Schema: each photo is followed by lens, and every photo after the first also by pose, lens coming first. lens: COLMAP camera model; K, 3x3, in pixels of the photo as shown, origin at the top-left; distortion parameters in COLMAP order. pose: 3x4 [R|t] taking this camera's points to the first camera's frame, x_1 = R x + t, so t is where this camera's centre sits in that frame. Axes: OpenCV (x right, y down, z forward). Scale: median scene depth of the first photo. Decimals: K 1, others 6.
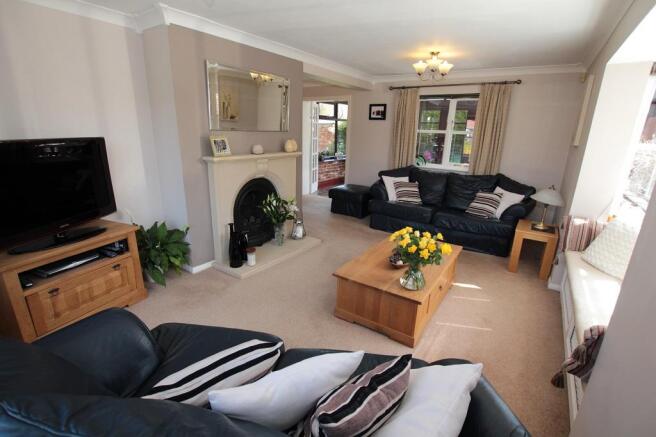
lens RADIAL K [[306.1, 0, 328.0], [0, 306.1, 218.5], [0, 0, 1]] dist [-0.024435, 0.000250]
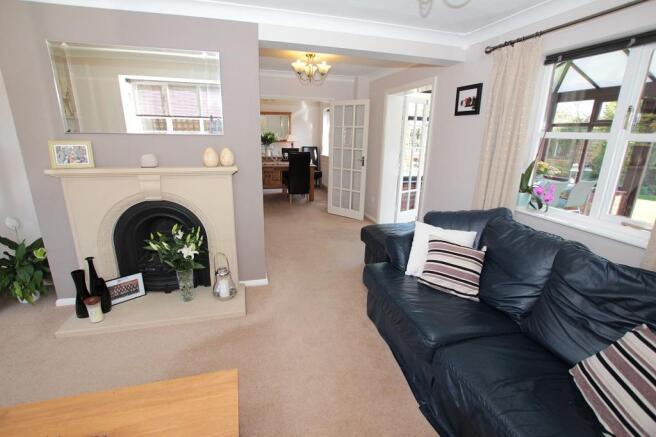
lens RADIAL K [[306.1, 0, 328.0], [0, 306.1, 218.5], [0, 0, 1]] dist [-0.024435, 0.000250]
pose [[0.770456, 0.155299, -0.618288, 0.372734], [-0.175130, 0.984119, 0.028956, -0.131578], [0.612966, 0.085972, 0.785418, 0.501827]]
